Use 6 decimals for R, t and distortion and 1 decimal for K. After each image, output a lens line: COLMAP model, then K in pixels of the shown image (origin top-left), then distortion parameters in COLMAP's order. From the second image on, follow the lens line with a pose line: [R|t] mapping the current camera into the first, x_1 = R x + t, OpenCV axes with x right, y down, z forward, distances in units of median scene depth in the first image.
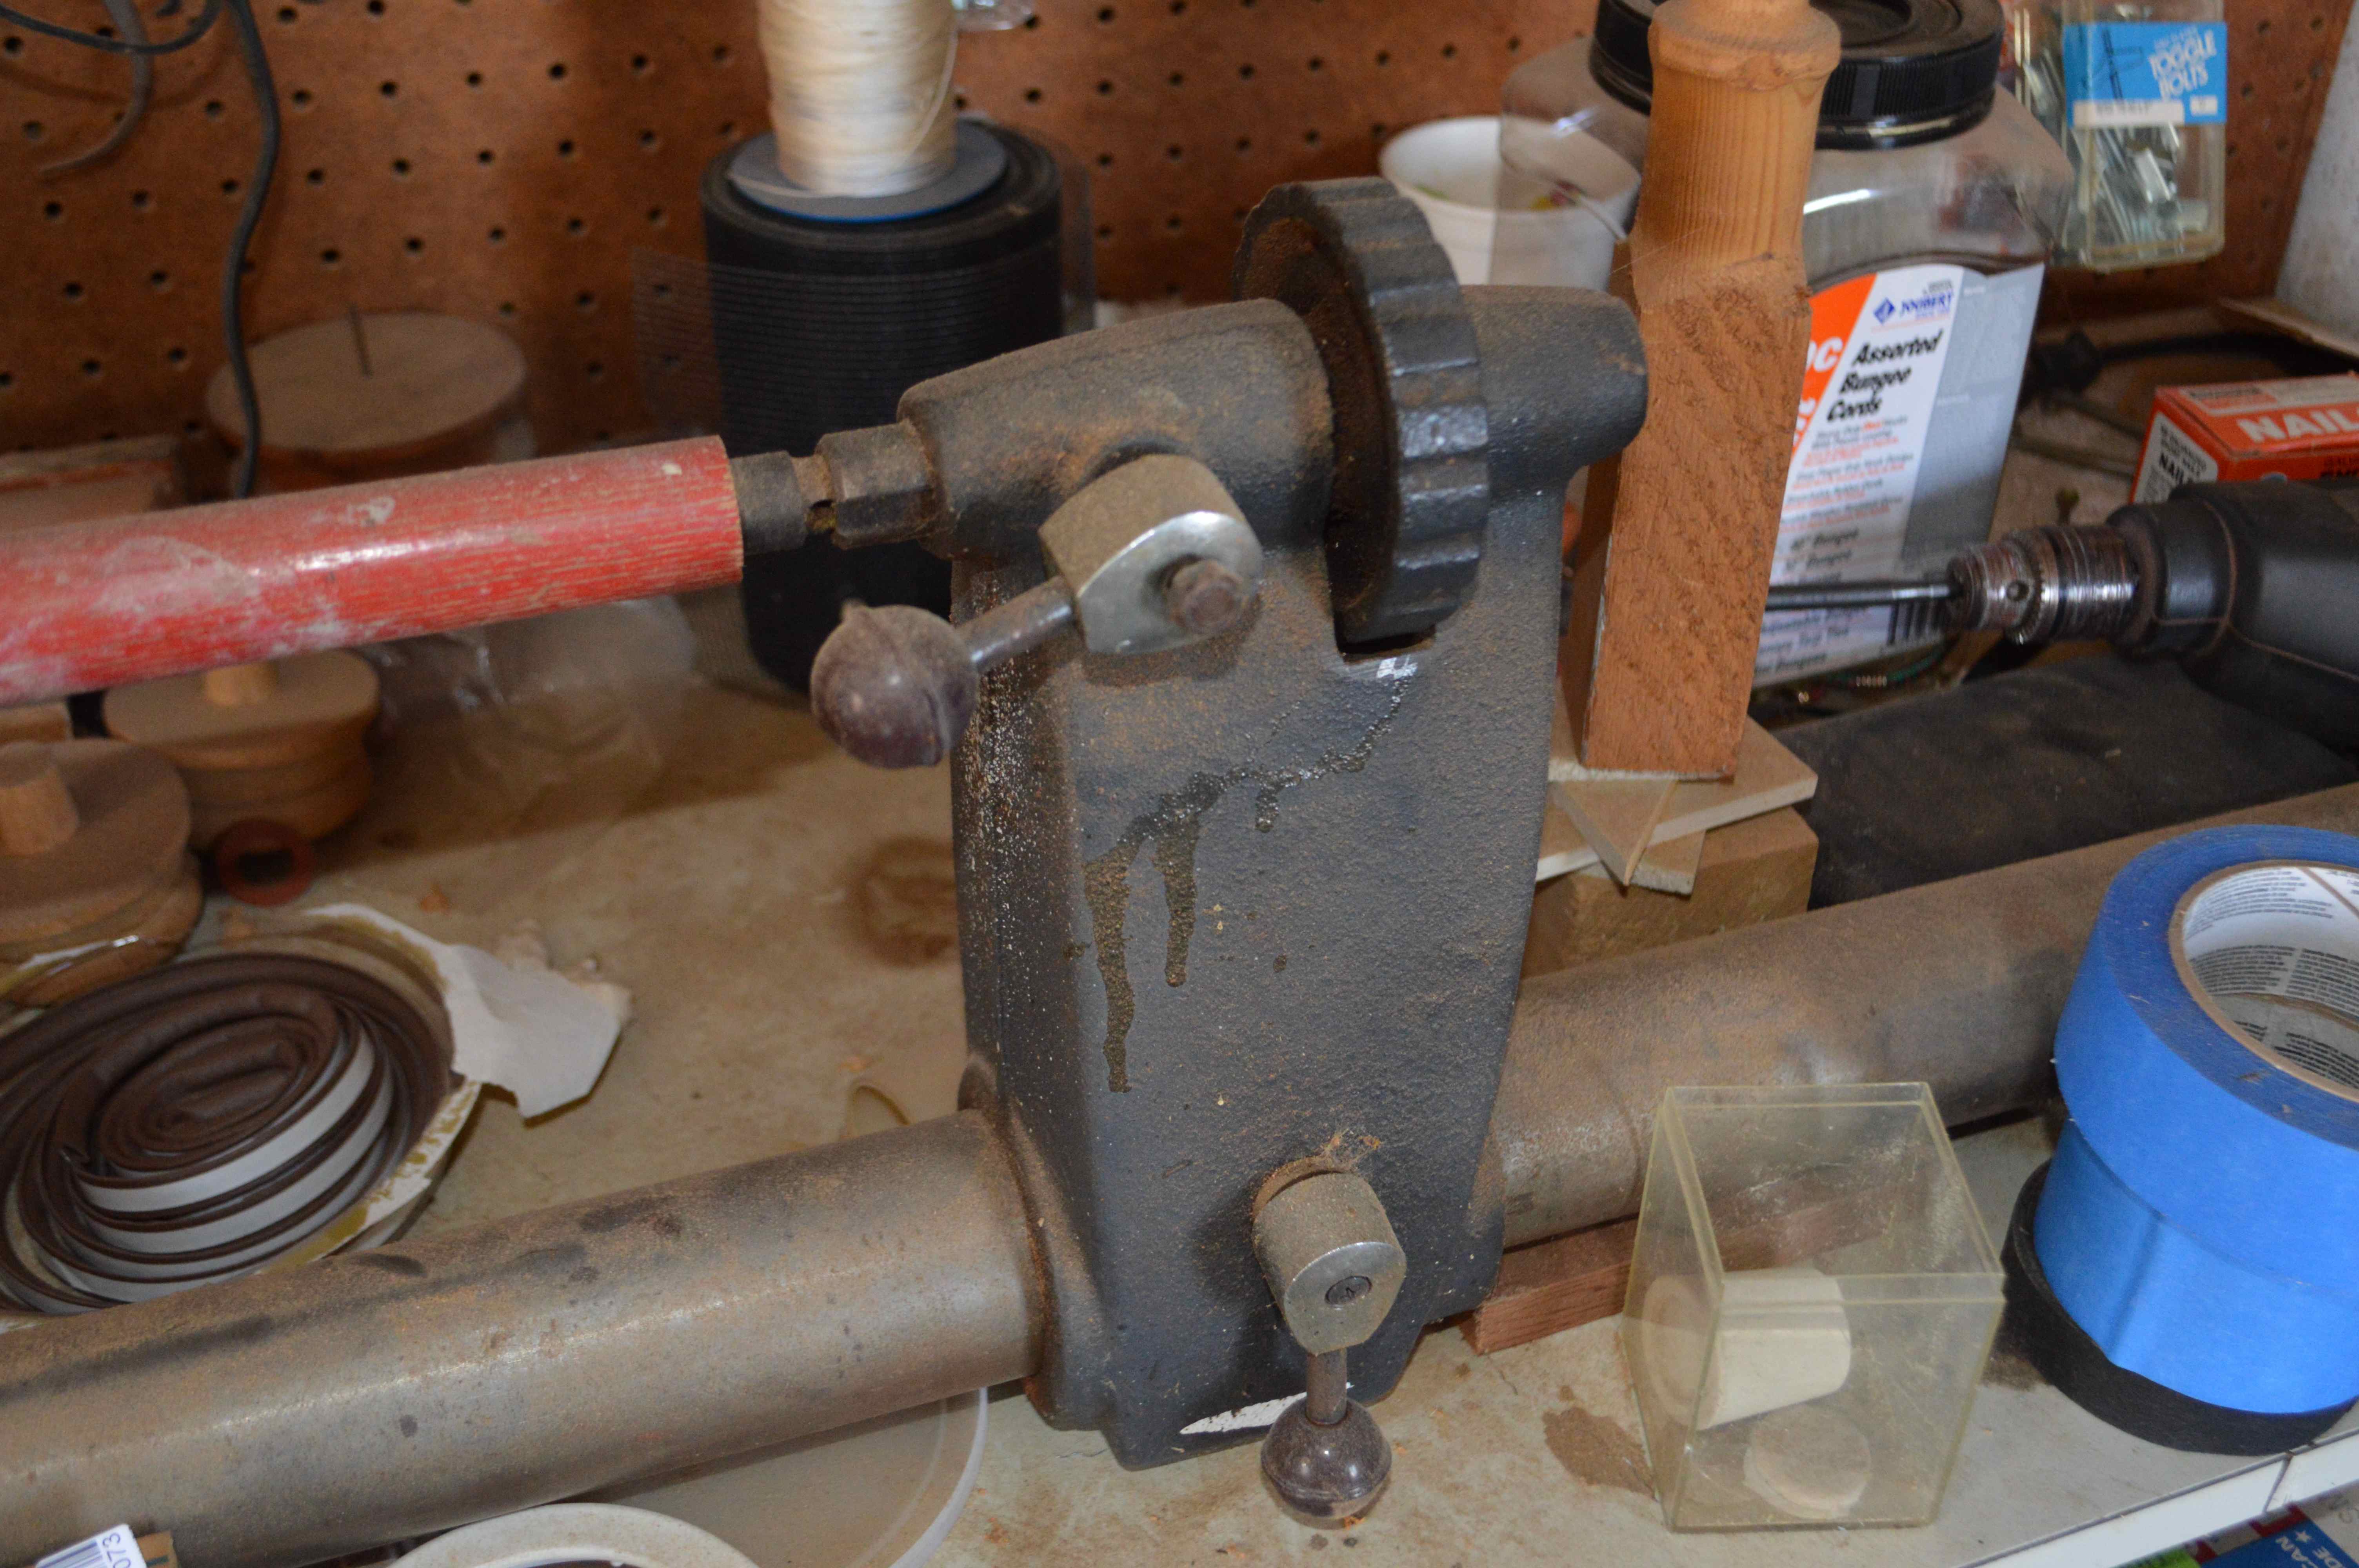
lens RADIAL K [[2406.4, 0, 1186.7], [0, 2406.4, 777.9], [0, 0, 1]] dist [-0.060215, 0.000000]
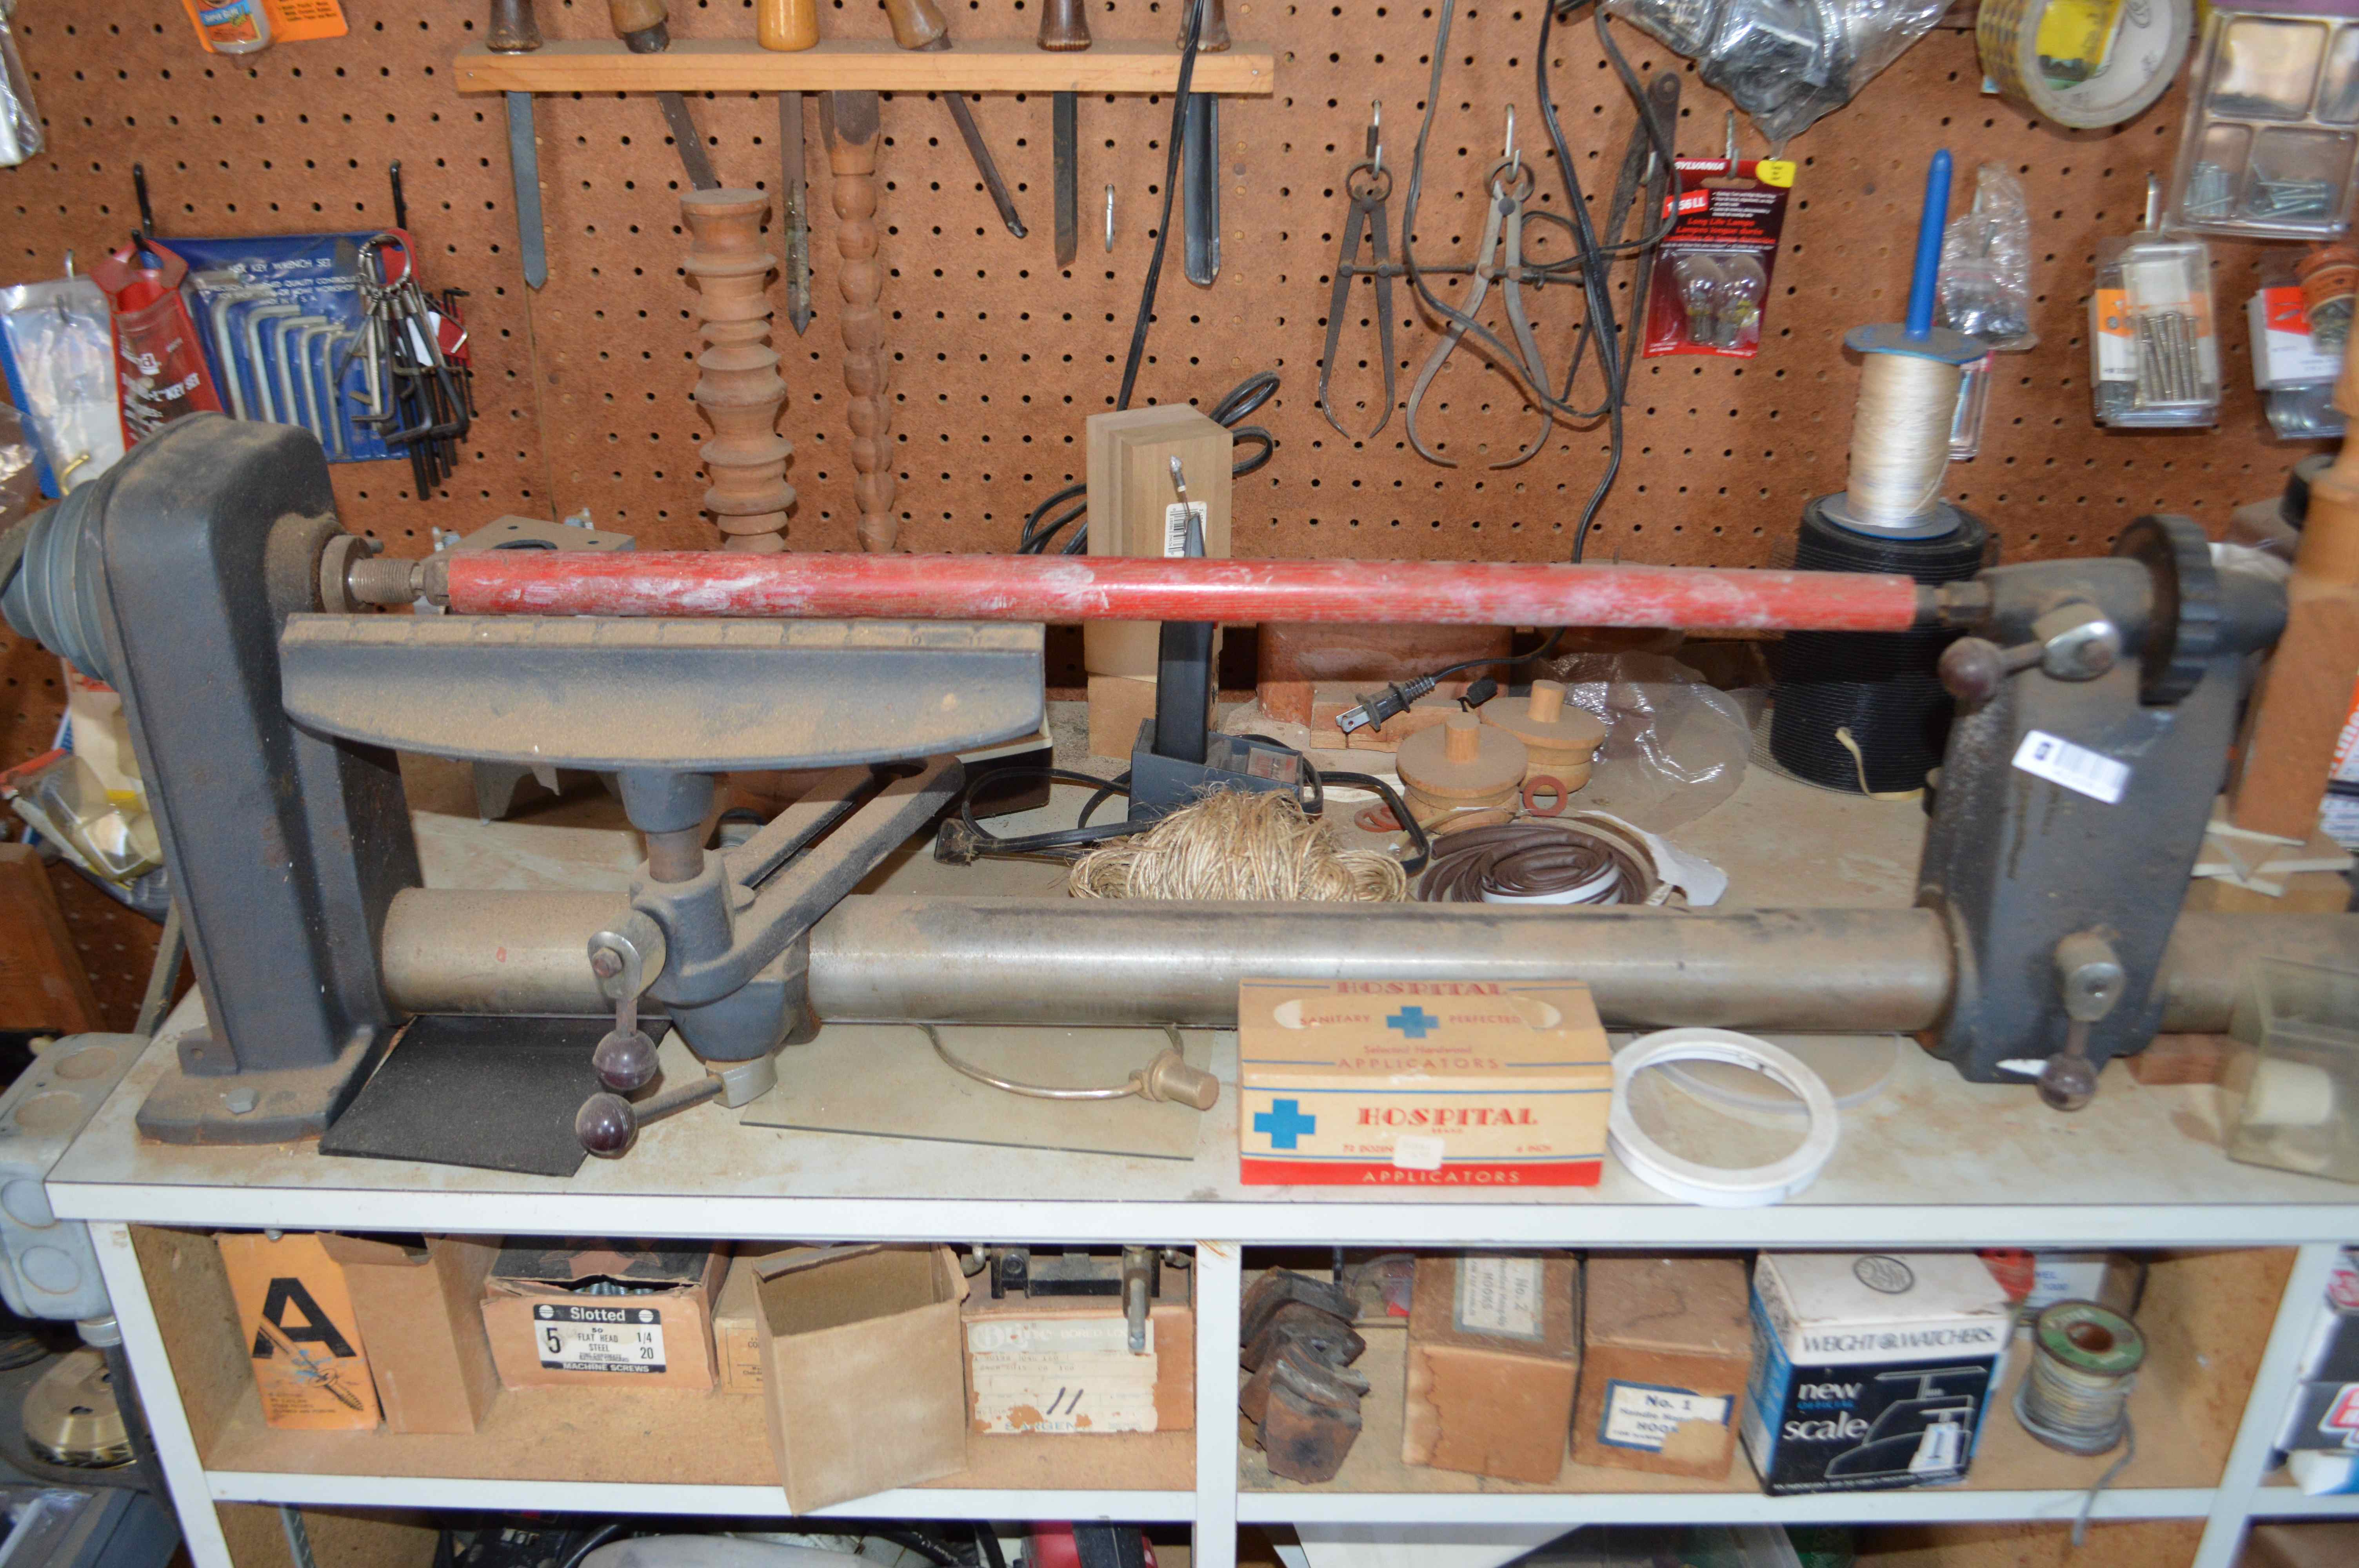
lens RADIAL K [[2112.1, 0, 1172.9], [0, 2112.1, 803.0], [0, 0, 1]] dist [-0.063609, -0.004159]
pose [[0.939311, 0.155928, -0.305584, -0.152895], [-0.201077, 0.971931, -0.122136, 0.391728], [0.277963, 0.176170, 0.944299, -0.975594]]
